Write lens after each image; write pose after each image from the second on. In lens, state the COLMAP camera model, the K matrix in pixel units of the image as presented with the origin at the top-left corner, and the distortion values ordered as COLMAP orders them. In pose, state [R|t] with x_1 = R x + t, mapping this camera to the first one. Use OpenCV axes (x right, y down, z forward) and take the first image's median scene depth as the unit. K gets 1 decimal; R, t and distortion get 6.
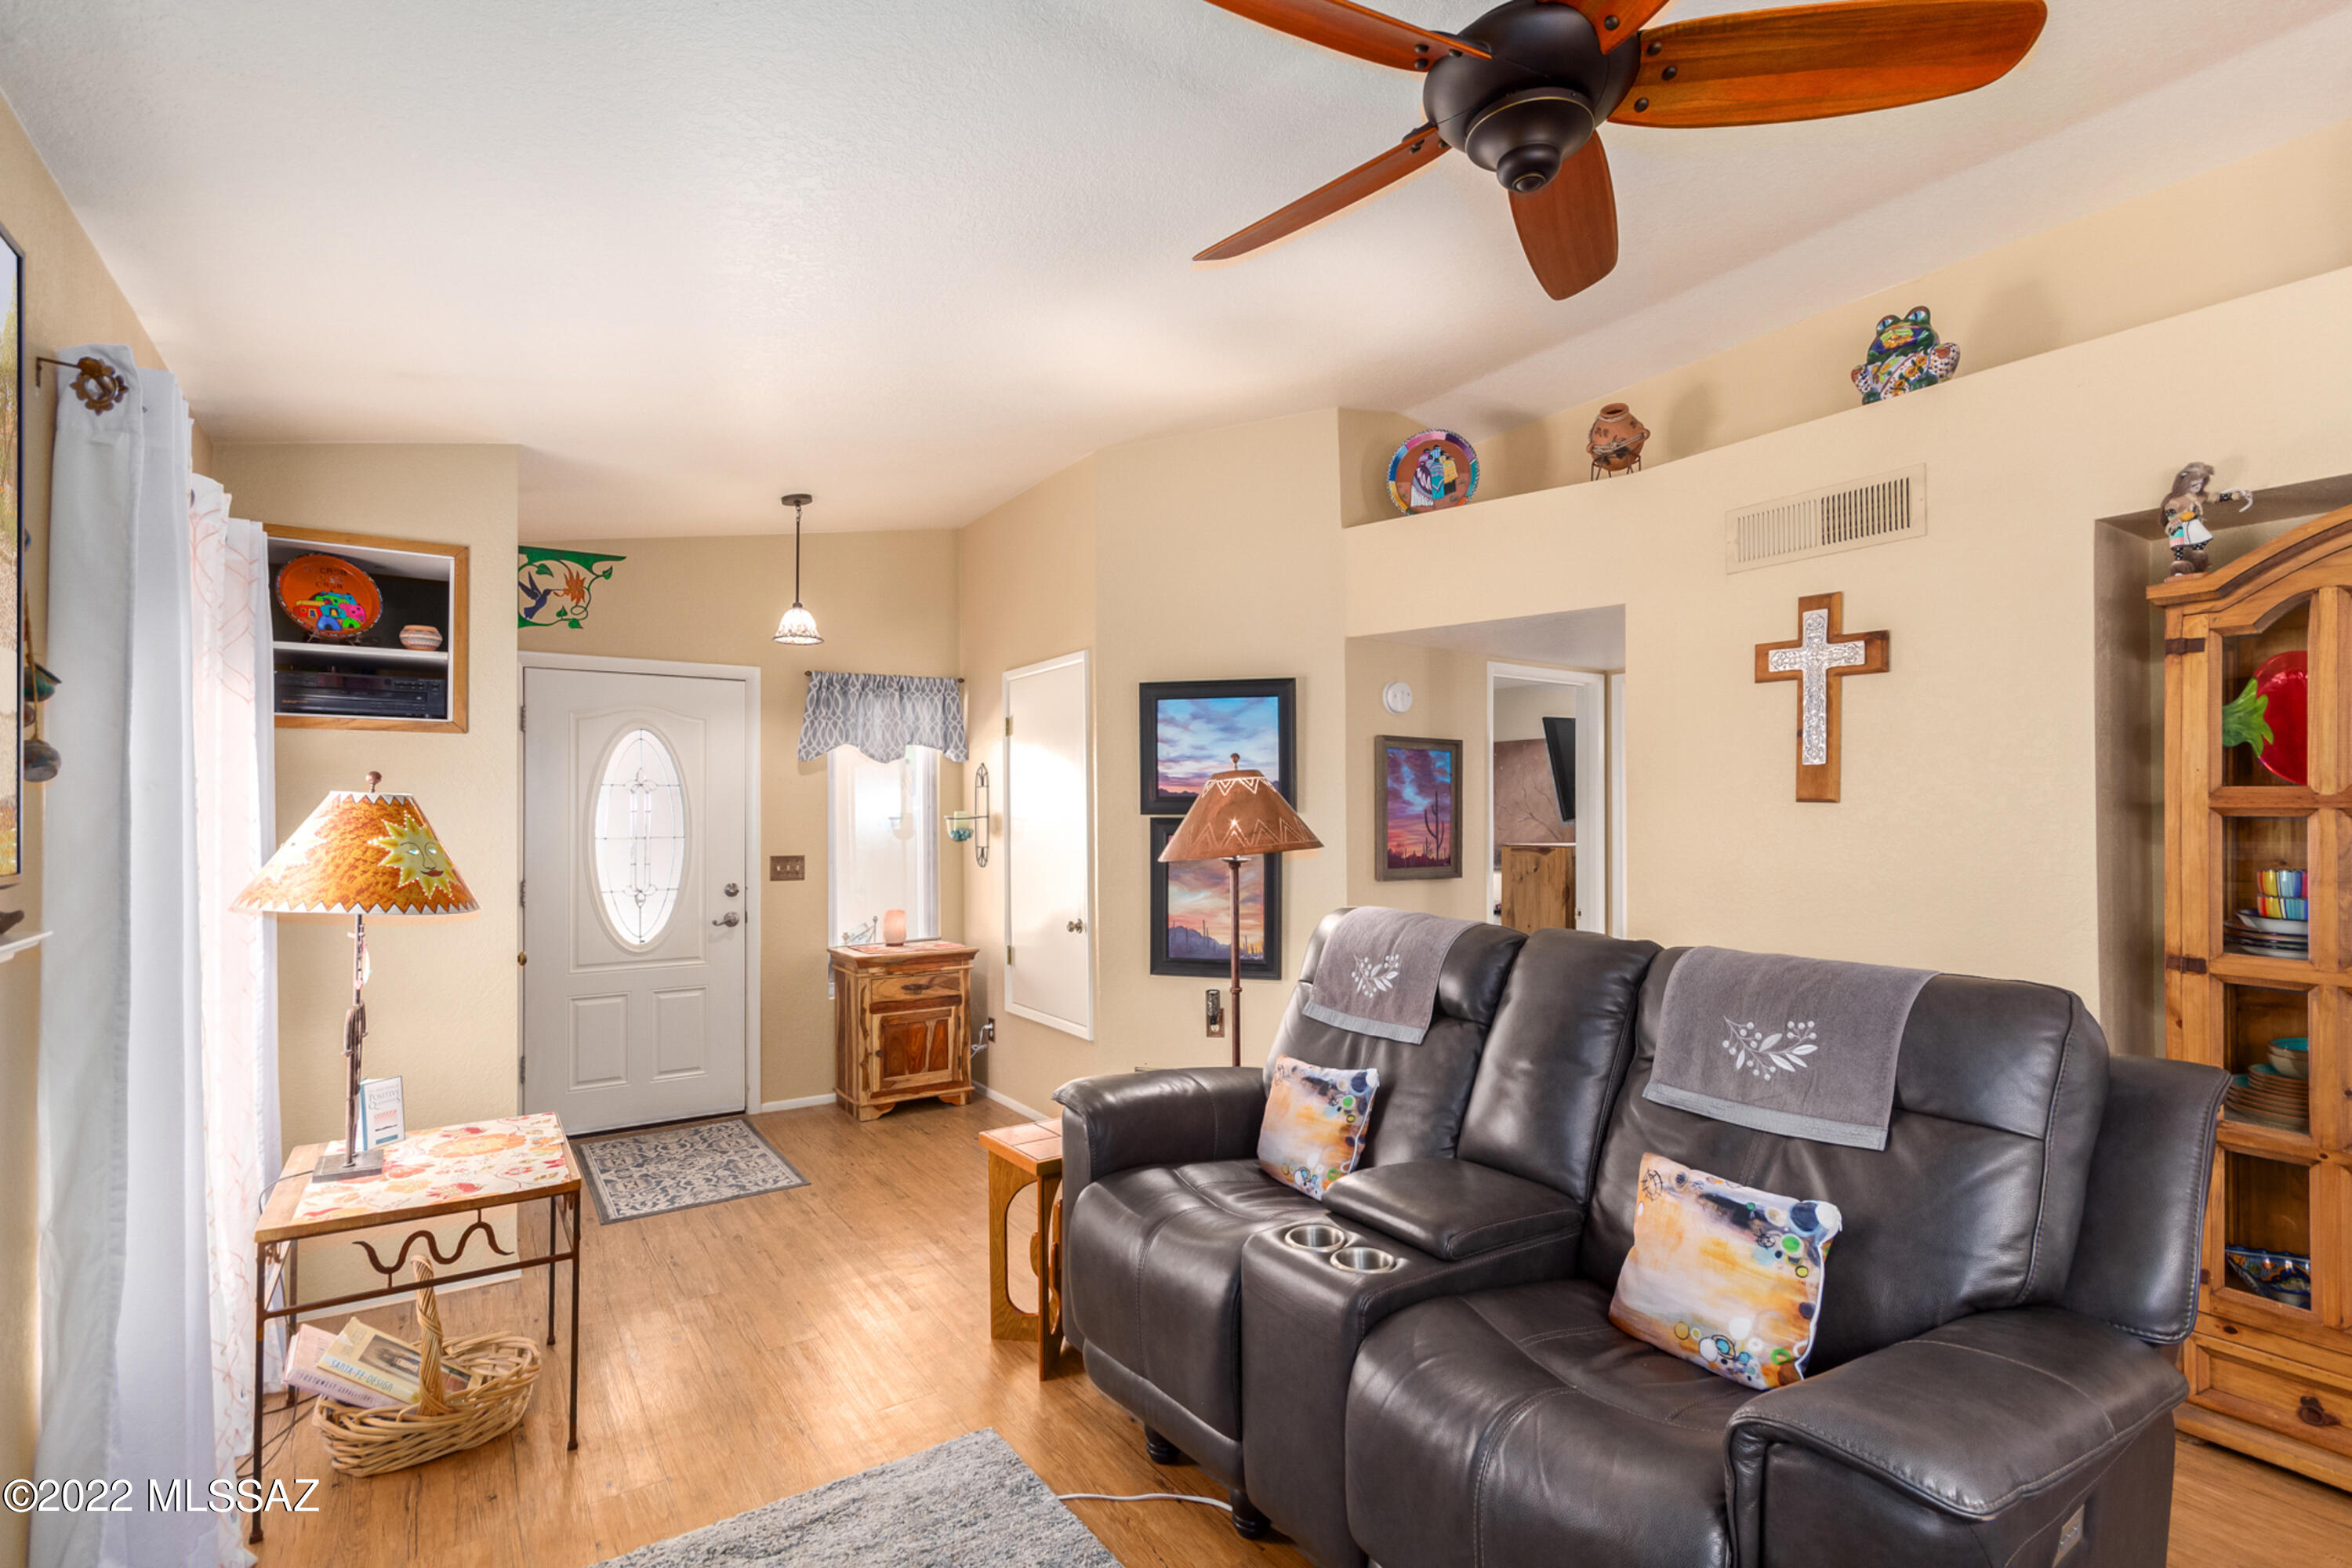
lens RADIAL K [[1110.3, 0, 1171.4], [0, 1110.3, 791.1], [0, 0, 1]] dist [-0.001517, 0.004420]
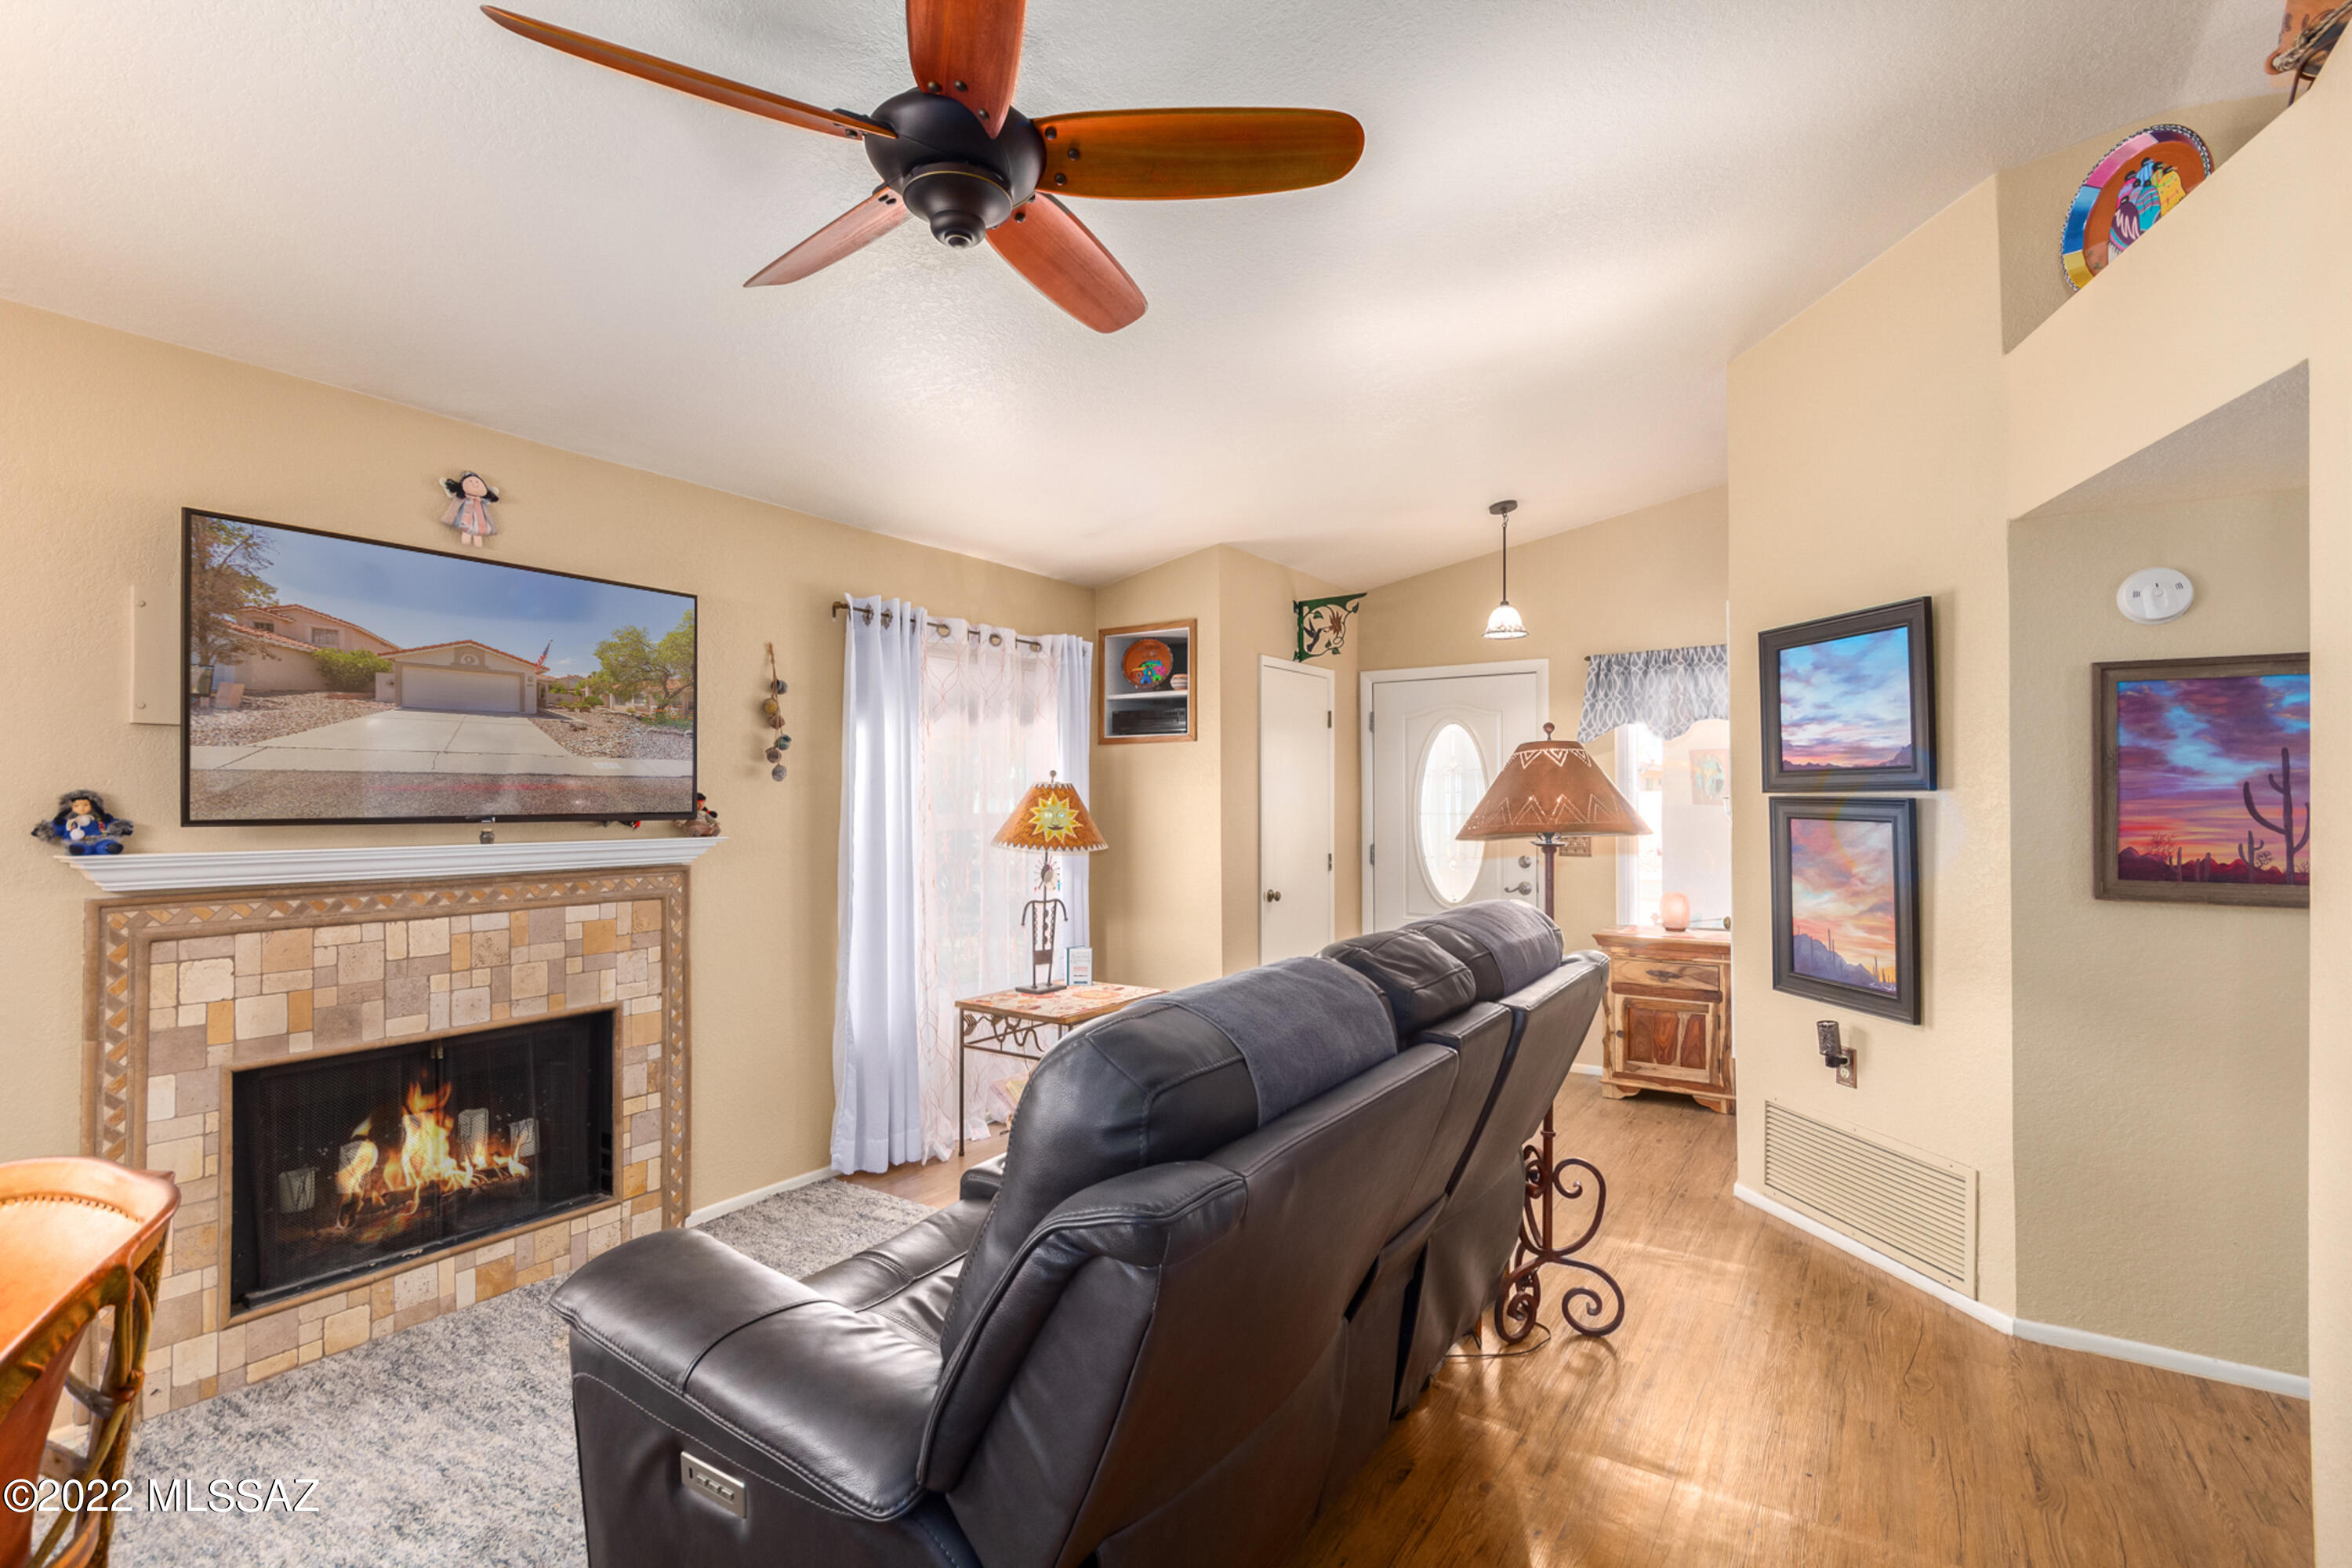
lens RADIAL K [[1083.9, 0, 1179.7], [0, 1083.9, 781.2], [0, 0, 1]] dist [0.029966, 0.000423]
pose [[0.409852, -0.013953, -0.912046, 0.536540], [0.020227, 0.999776, -0.006206, 0.009024], [0.911928, -0.015904, 0.410042, 0.276273]]
